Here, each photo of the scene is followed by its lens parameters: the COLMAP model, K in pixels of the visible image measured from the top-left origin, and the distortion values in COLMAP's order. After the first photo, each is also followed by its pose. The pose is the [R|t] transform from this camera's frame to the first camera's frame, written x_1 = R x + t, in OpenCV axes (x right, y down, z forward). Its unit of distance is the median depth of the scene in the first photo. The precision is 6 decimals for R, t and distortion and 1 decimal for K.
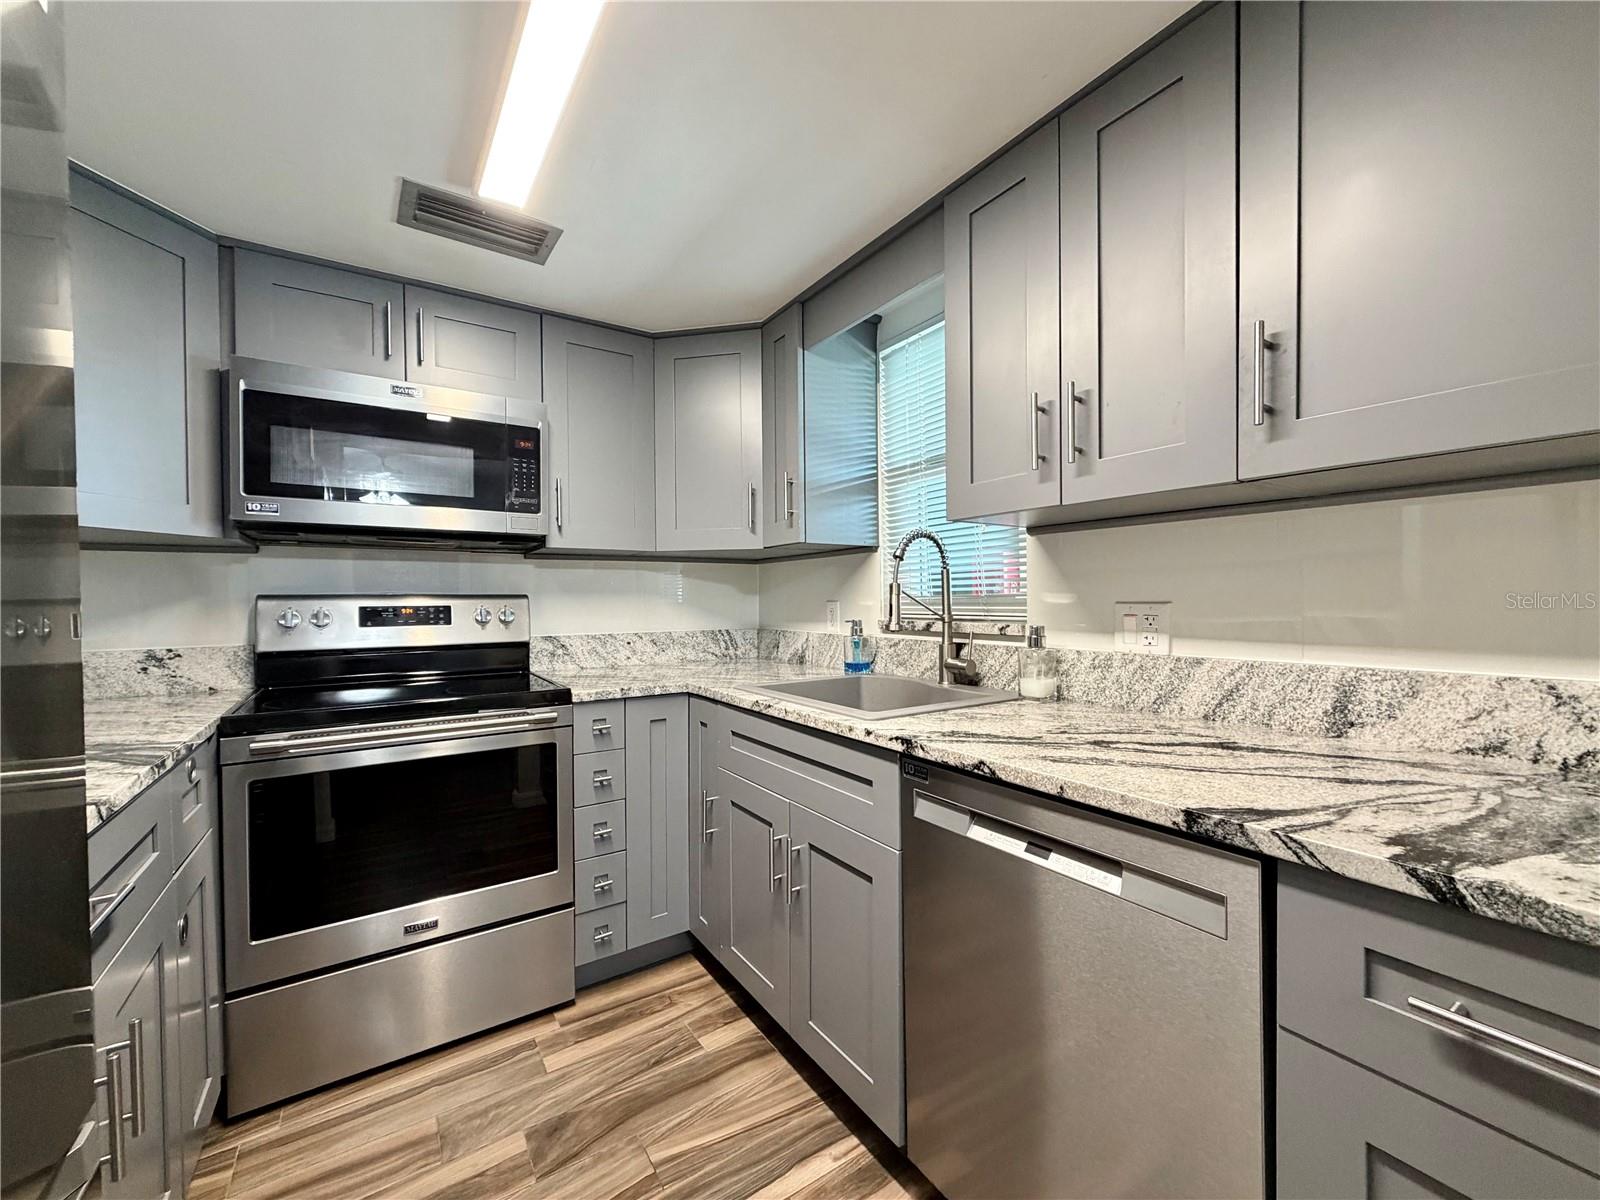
lens RADIAL K [[632.2, 0, 787.4], [0, 632.2, 604.5], [0, 0, 1]] dist [-0.001496, 0.000484]
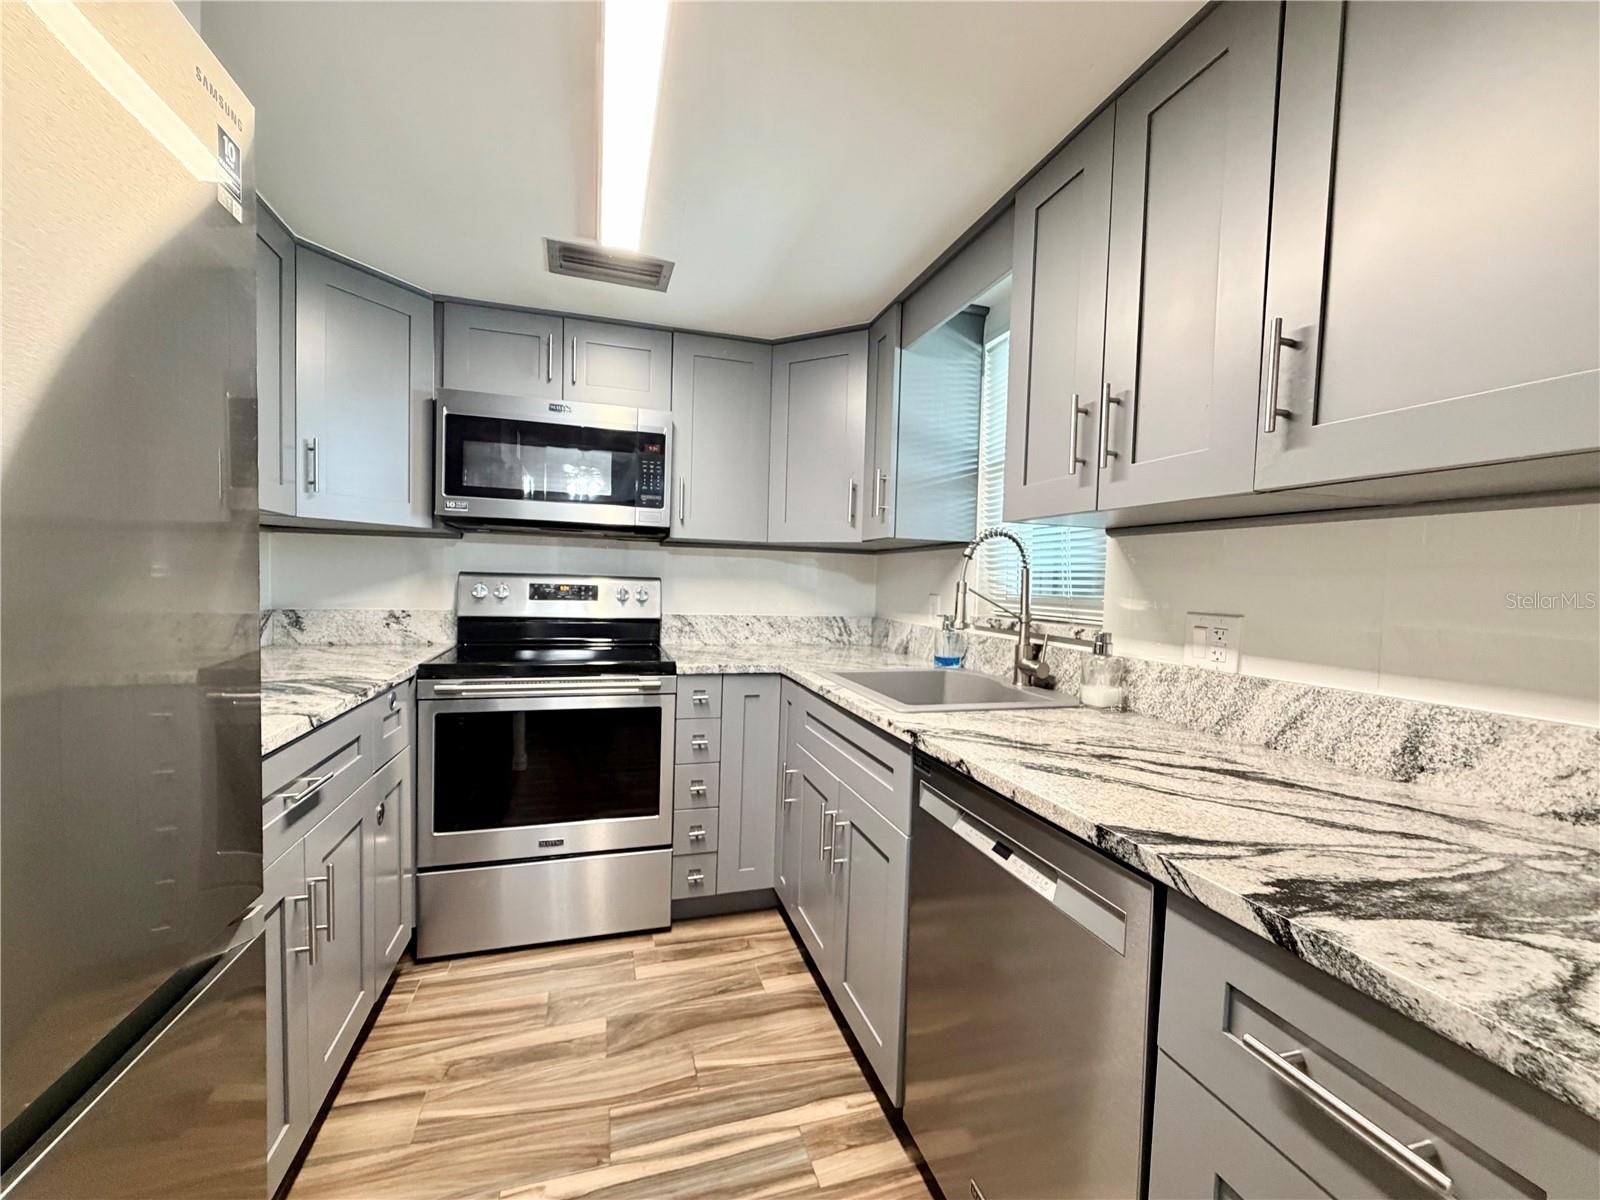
lens RADIAL K [[632.2, 0, 790.2], [0, 632.2, 604.4], [0, 0, 1]] dist [-0.001496, 0.000484]
pose [[0.958033, 0.047566, -0.282684, 0.194883], [-0.039742, 0.998653, 0.033350, -0.020285], [0.283889, -0.020715, 0.958633, -0.049775]]
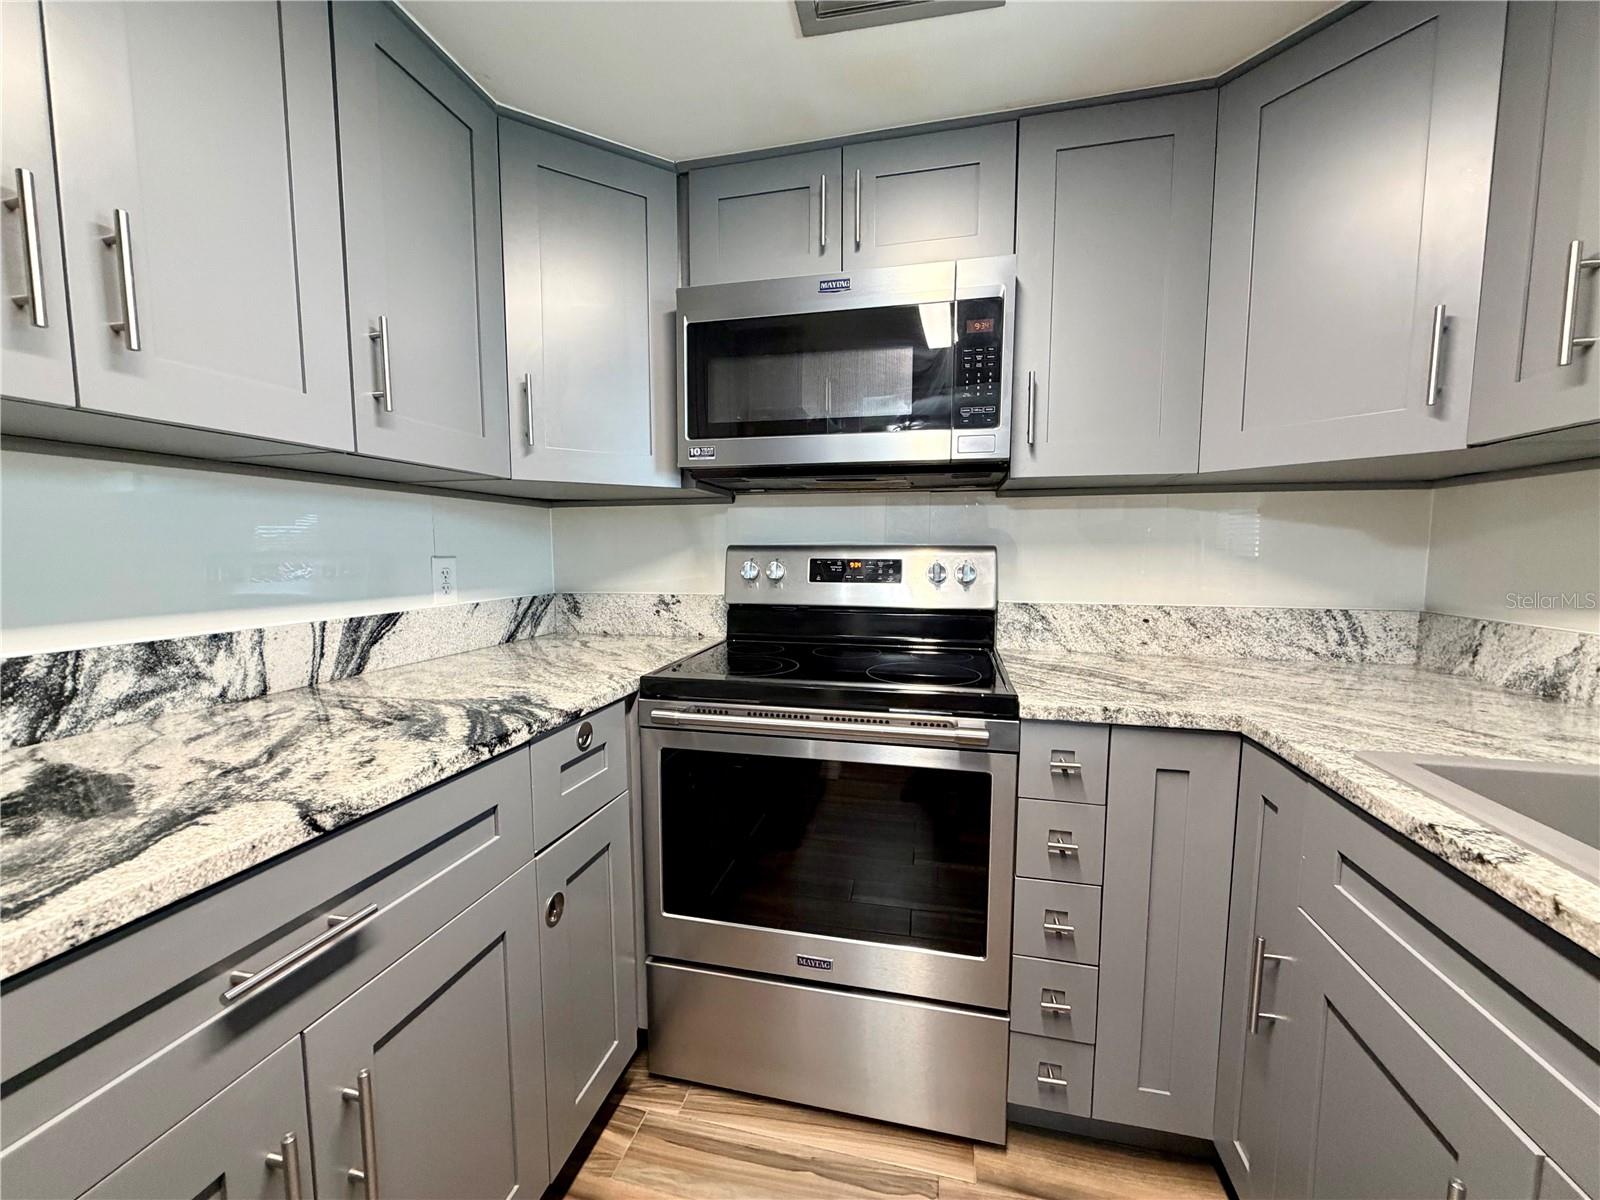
lens RADIAL K [[632.2, 0, 800.2], [0, 632.2, 602.7], [0, 0, 1]] dist [-0.001496, 0.000484]
pose [[0.692396, 0.071594, -0.717957, -0.046888], [-0.012401, 0.996099, 0.087370, -0.015010], [0.721412, -0.051591, 0.690582, 0.440970]]
